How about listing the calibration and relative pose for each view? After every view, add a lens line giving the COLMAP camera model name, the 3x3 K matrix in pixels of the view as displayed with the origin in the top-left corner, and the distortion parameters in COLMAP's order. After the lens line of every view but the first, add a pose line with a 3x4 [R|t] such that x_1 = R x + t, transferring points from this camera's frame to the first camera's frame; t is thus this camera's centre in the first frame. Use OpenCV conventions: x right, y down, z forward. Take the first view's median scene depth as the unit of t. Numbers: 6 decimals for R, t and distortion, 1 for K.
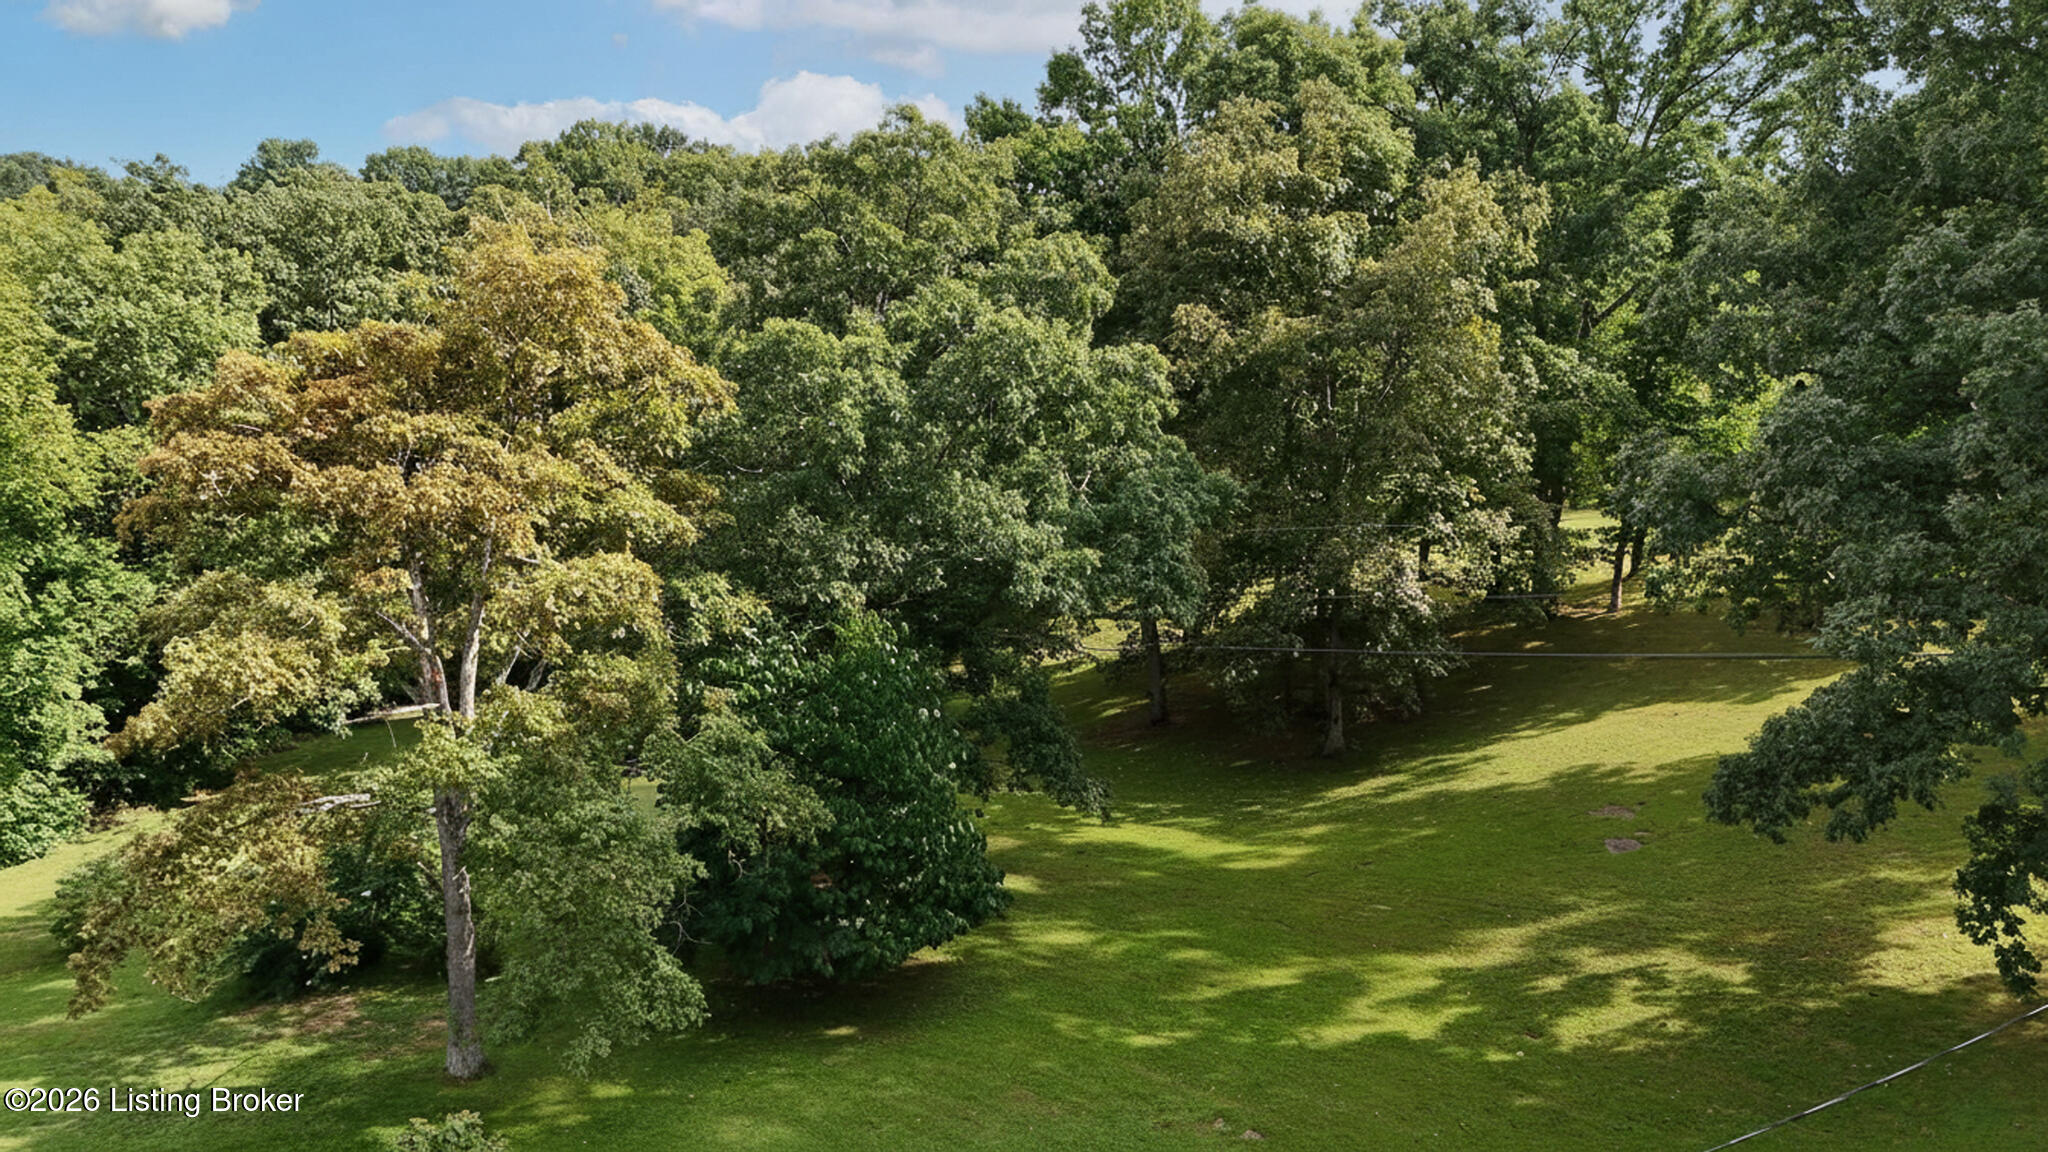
lens RADIAL K [[1516.2, 0, 1013.2], [0, 1516.2, 591.4], [0, 0, 1]] dist [0.049909, -0.050265]
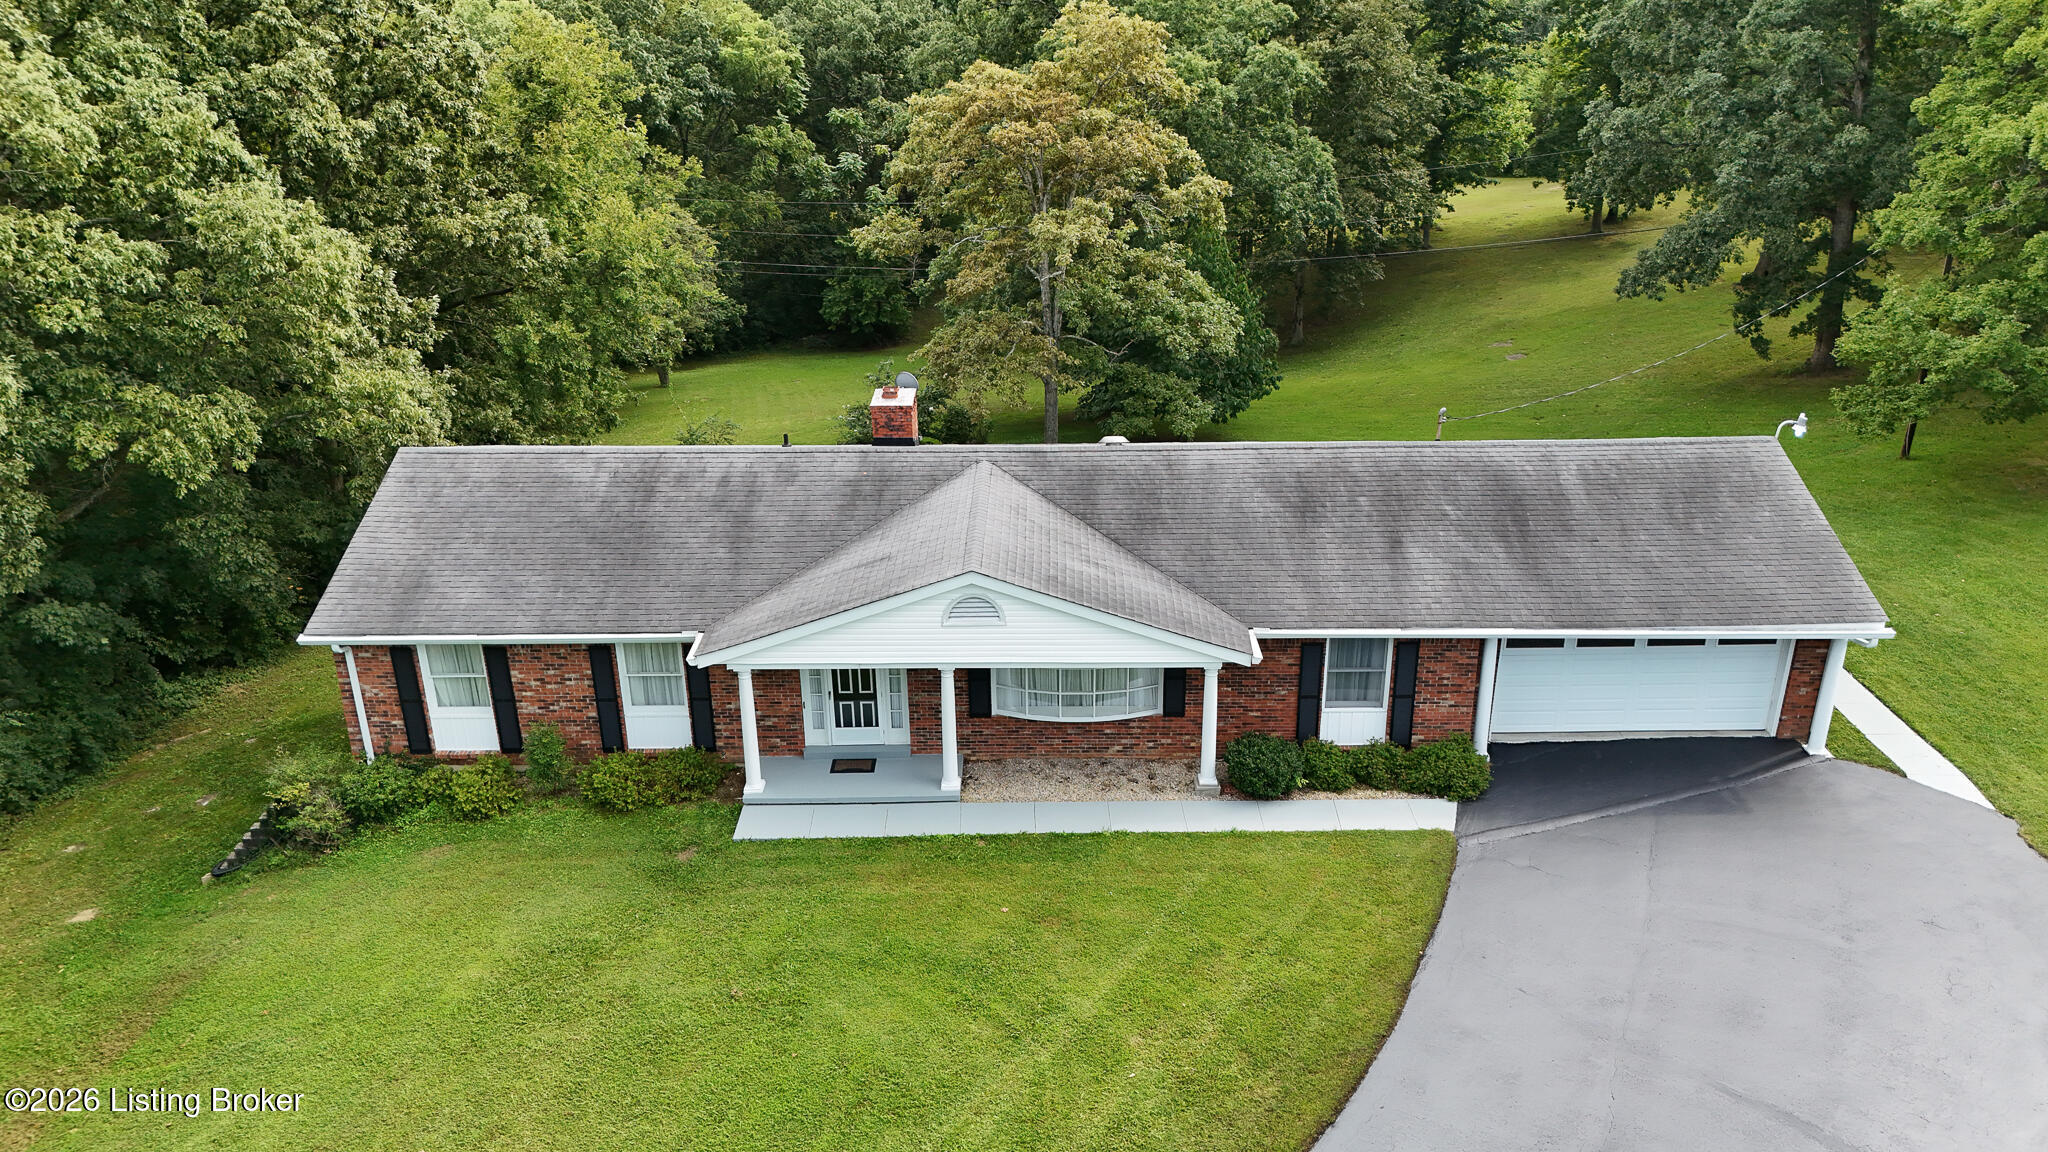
lens RADIAL K [[1516.2, 0, 1032.9], [0, 1516.2, 581.7], [0, 0, 1]] dist [0.049909, -0.050265]
pose [[0.954657, -0.114287, 0.274896, -0.711356], [0.071850, 0.984532, 0.159797, 0.111587], [-0.288906, -0.132801, 0.948102, -0.594480]]
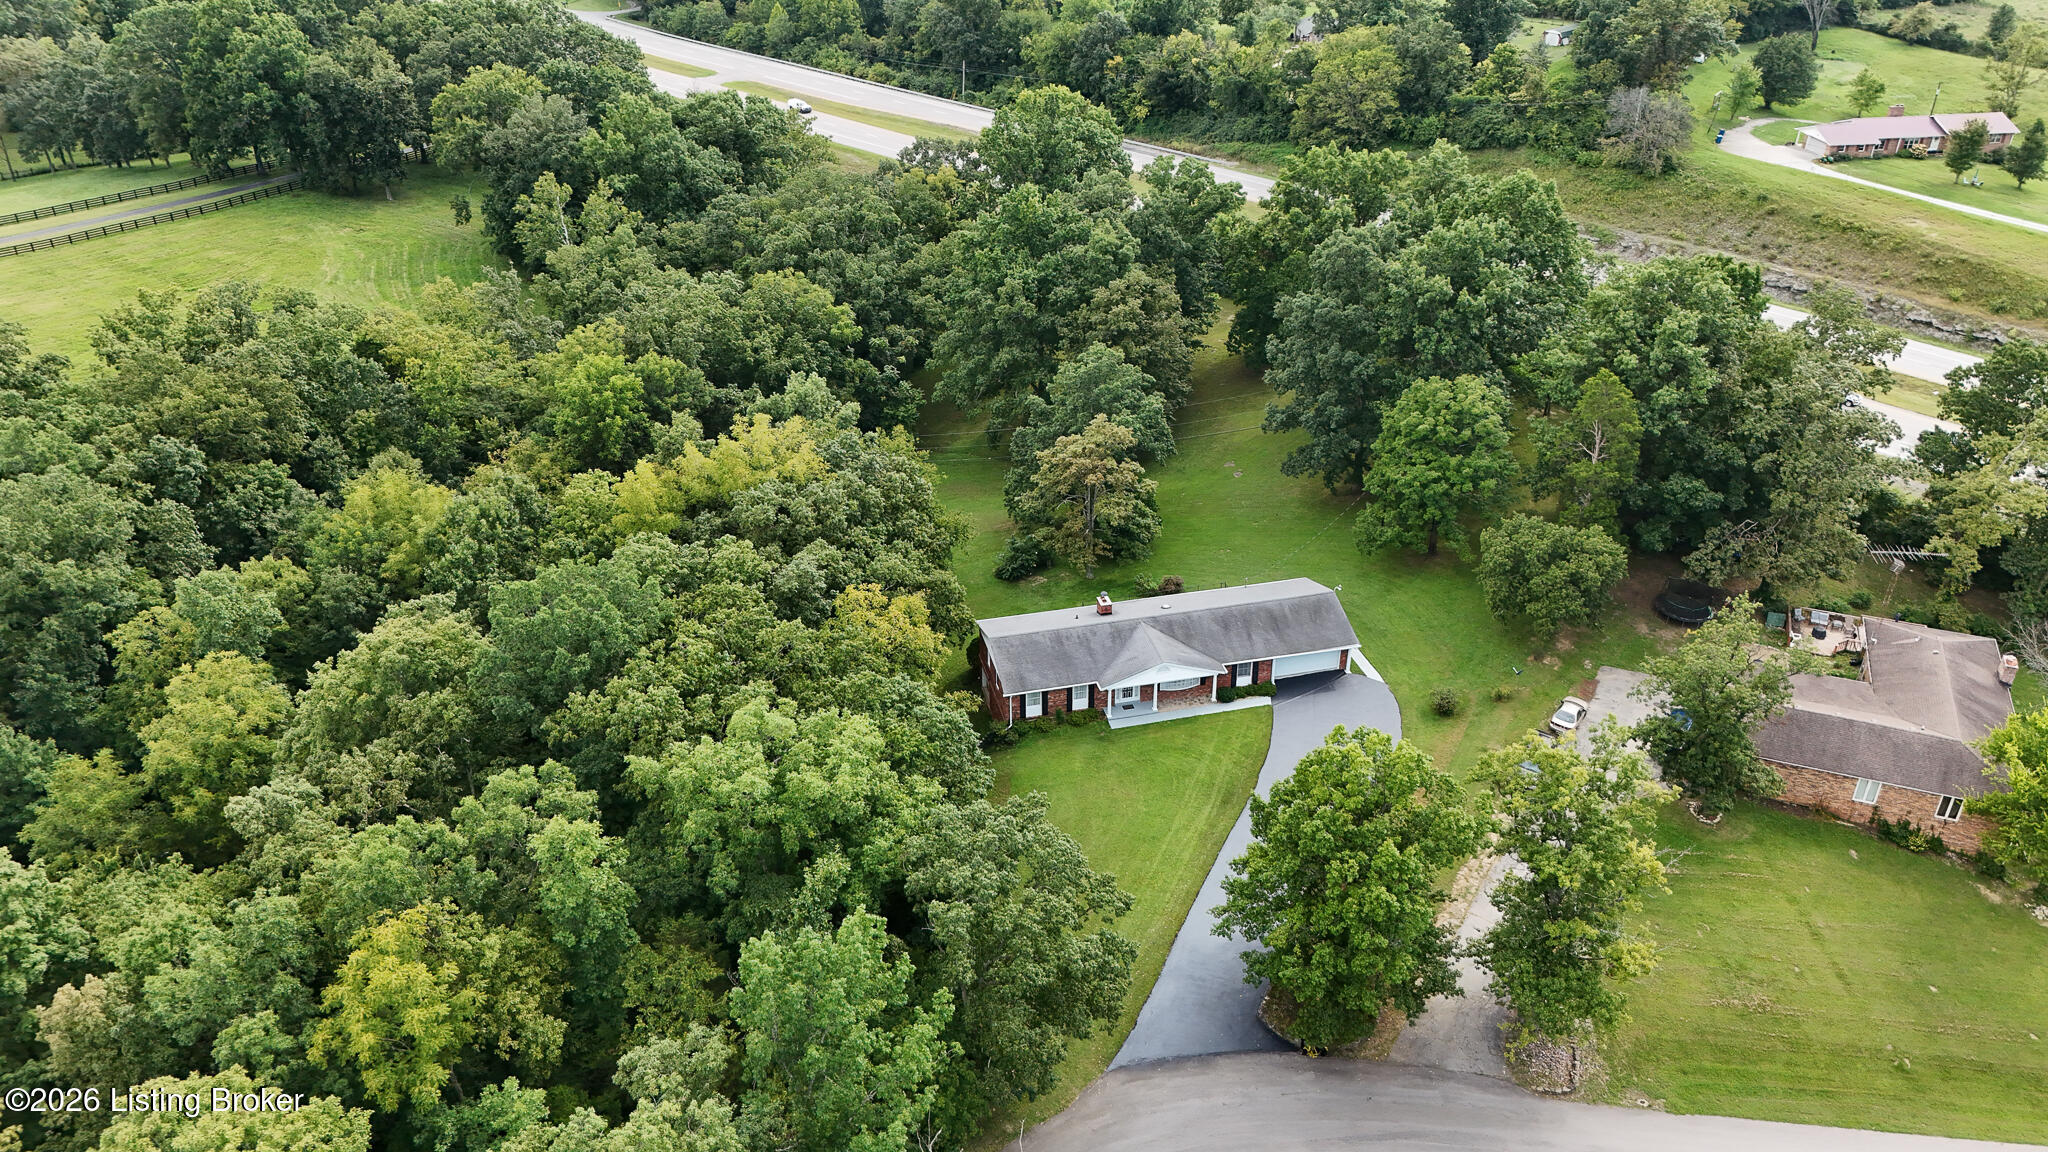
lens RADIAL K [[1516.2, 0, 1020.1], [0, 1516.2, 581.4], [0, 0, 1]] dist [0.049909, -0.050265]
pose [[0.856735, -0.255426, 0.448066, -2.184271], [0.128136, 0.946928, 0.294802, -0.917983], [-0.499587, -0.195154, 0.843995, -2.400471]]
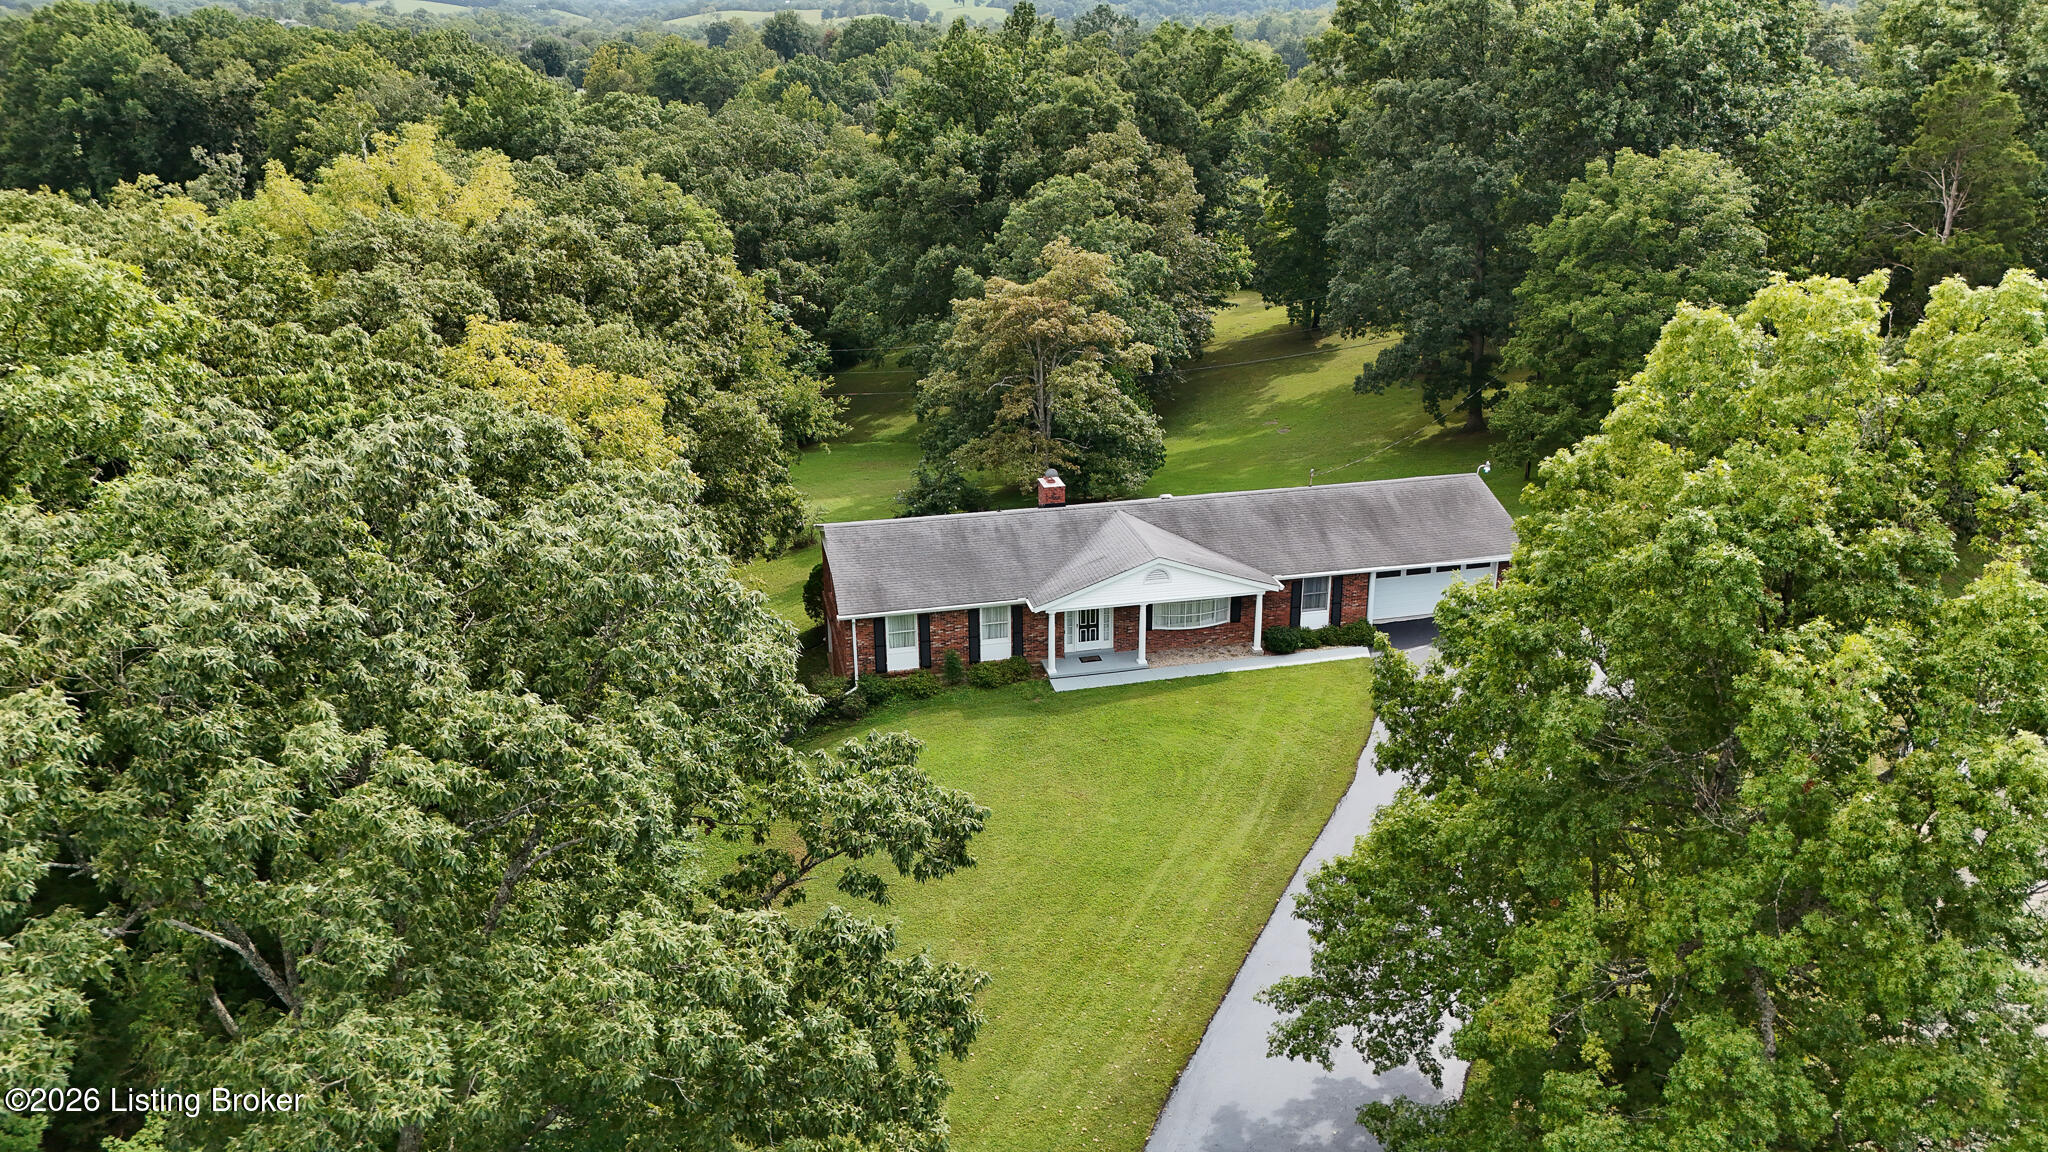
lens RADIAL K [[1516.2, 0, 1024.7], [0, 1516.2, 579.5], [0, 0, 1]] dist [0.049909, -0.050265]
pose [[0.865640, -0.174391, 0.469313, -1.423877], [0.125005, 0.982971, 0.134690, 0.009430], [-0.484810, -0.057927, 0.872699, -1.233690]]
